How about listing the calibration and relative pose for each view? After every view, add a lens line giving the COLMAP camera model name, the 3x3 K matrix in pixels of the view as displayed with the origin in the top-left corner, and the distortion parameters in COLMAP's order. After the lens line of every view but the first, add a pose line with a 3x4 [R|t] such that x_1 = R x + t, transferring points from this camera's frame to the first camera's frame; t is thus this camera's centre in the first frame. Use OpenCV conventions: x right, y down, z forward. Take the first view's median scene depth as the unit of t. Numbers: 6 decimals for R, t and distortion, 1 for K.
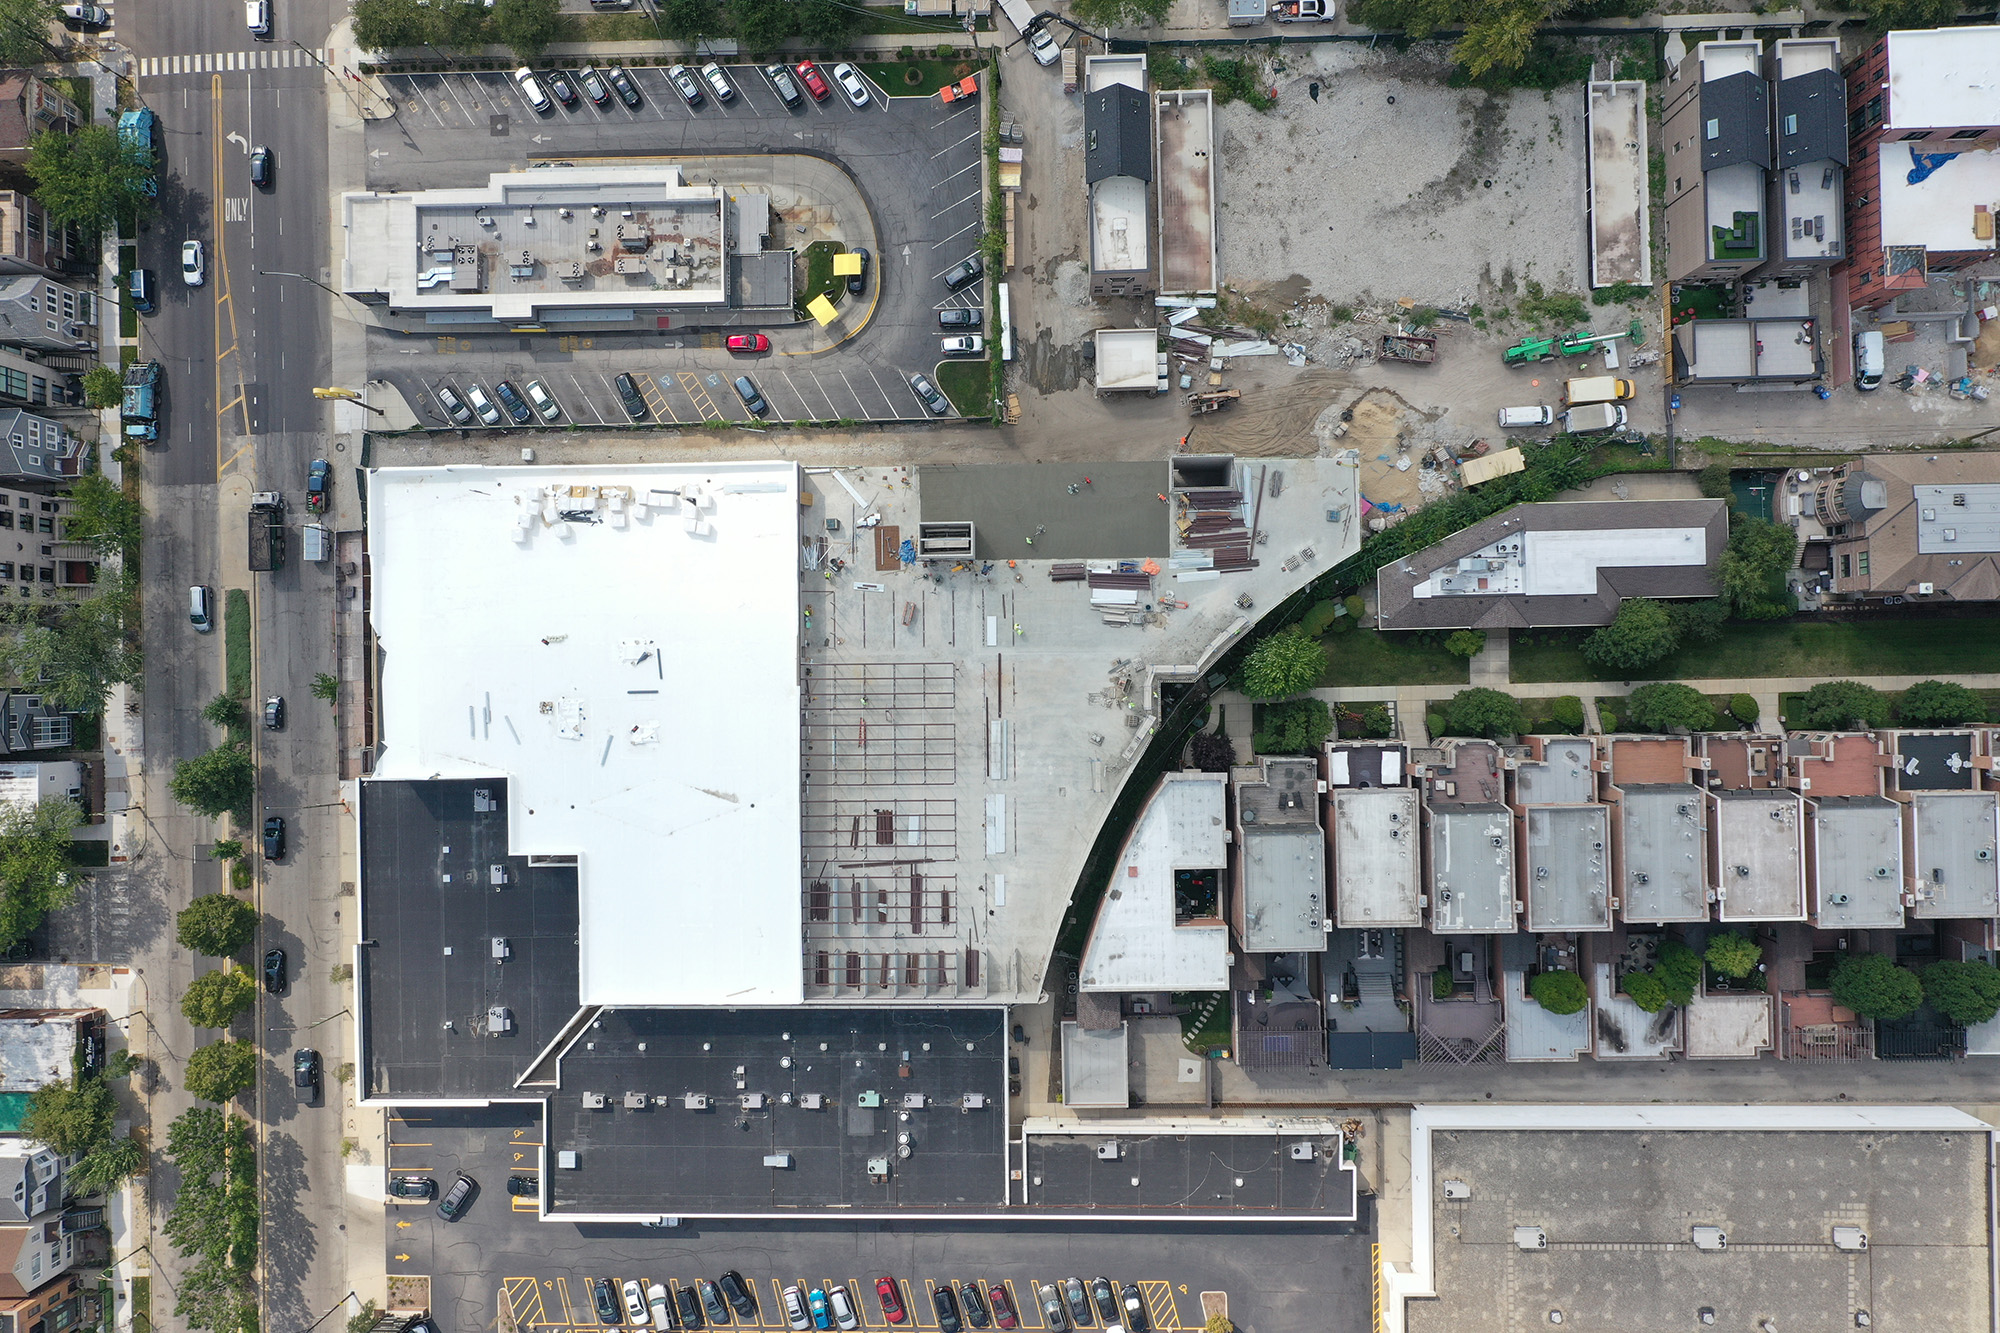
lens RADIAL K [[1575.6, 0, 990.6], [0, 1575.6, 662.6], [0, 0, 1]] dist [0.006029, -0.001960]
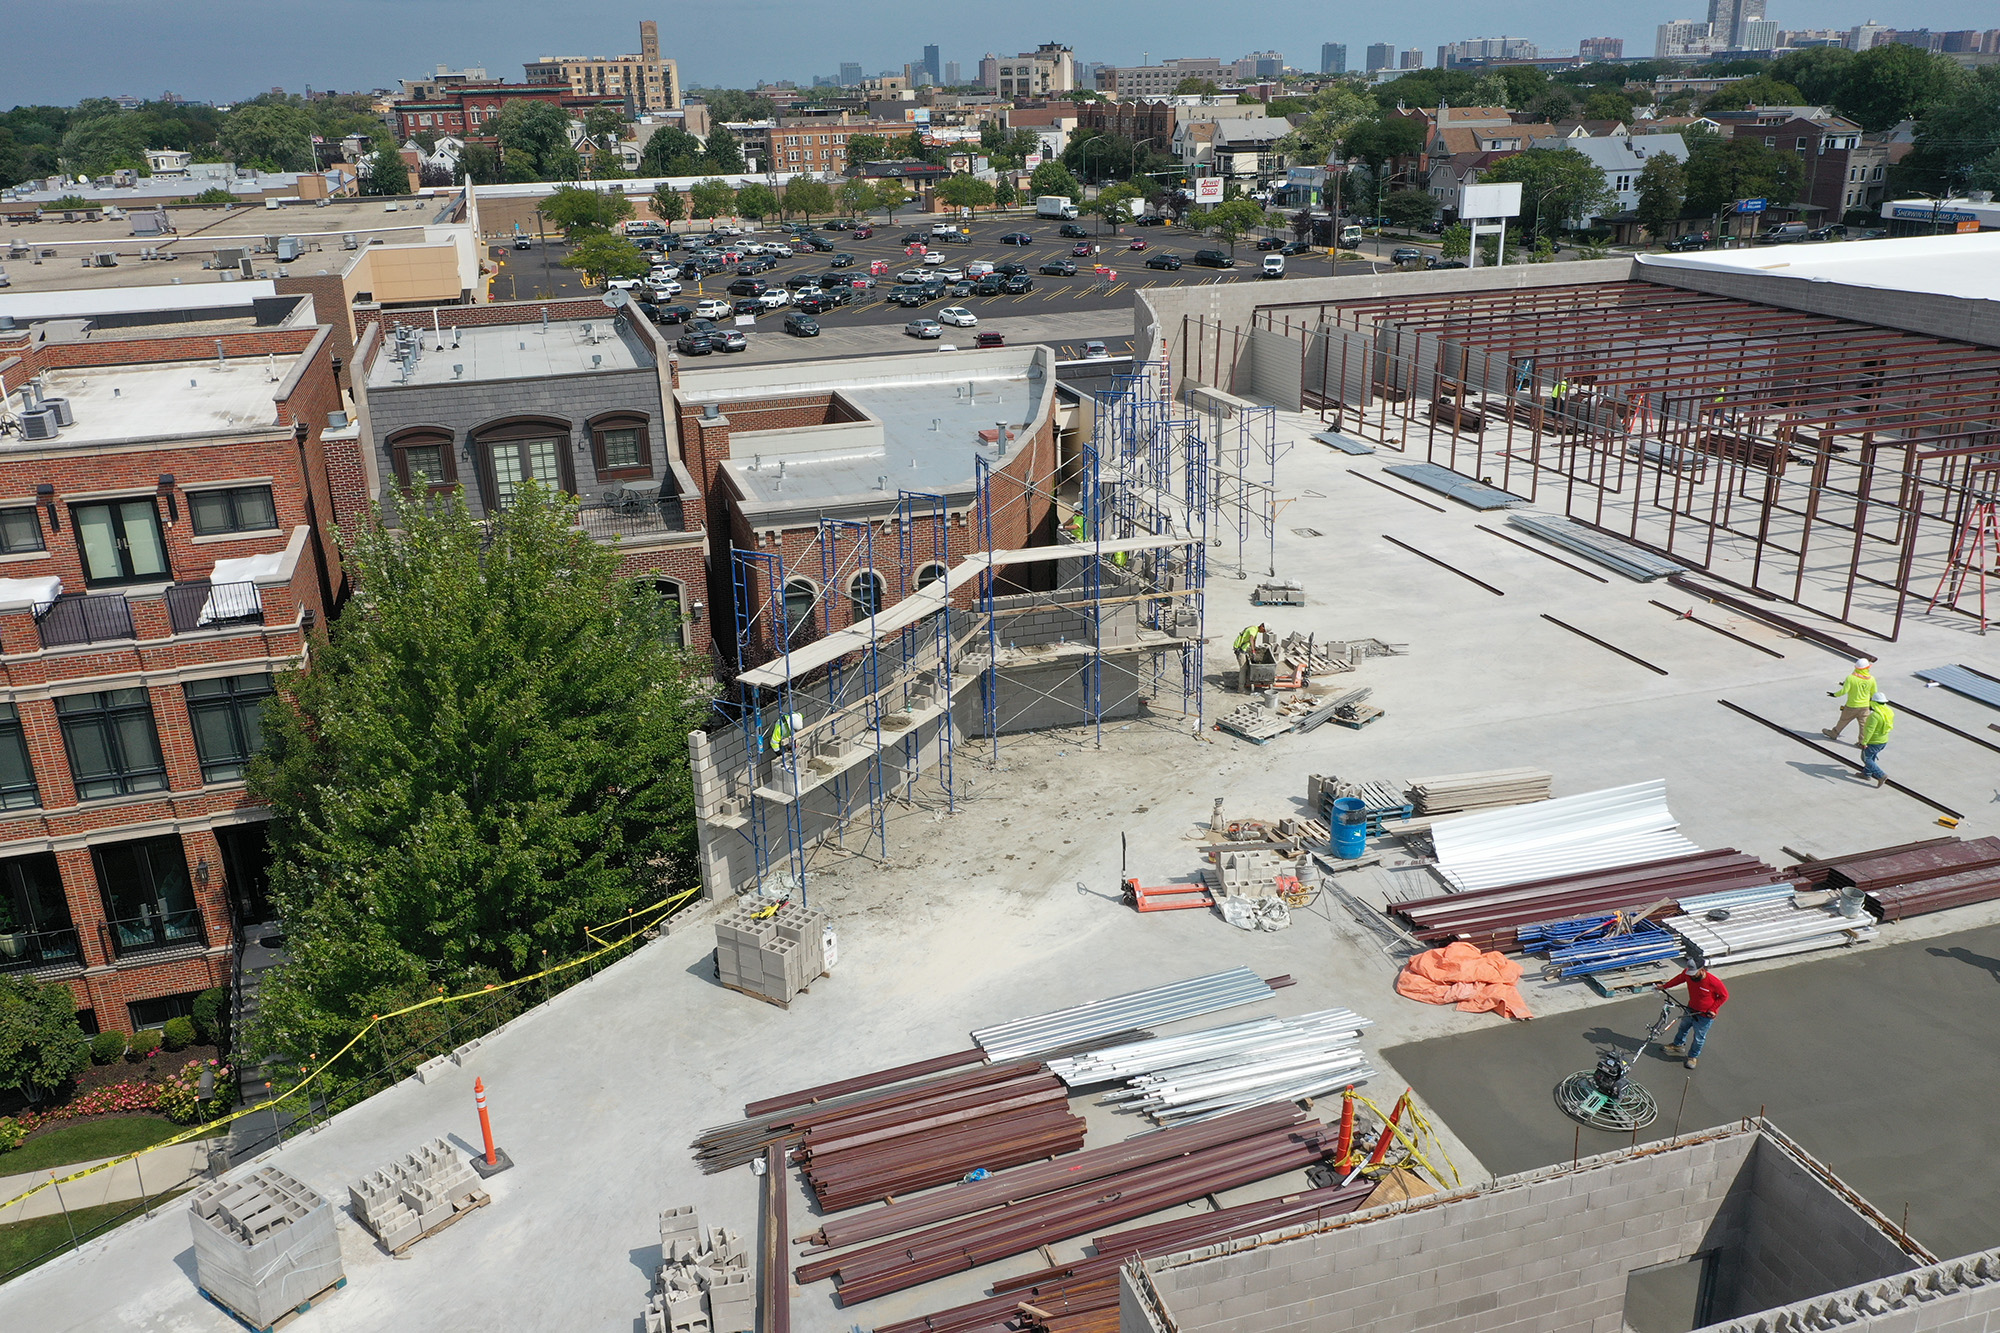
lens RADIAL K [[1586.2, 0, 990.1], [0, 1586.2, 660.7], [0, 0, 1]] dist [0.004716, 0.003664]
pose [[-0.959159, 0.156206, -0.235825, 0.167673], [-0.274094, -0.307216, 0.911313, -0.165925], [0.069903, 0.938732, 0.337485, 0.902333]]
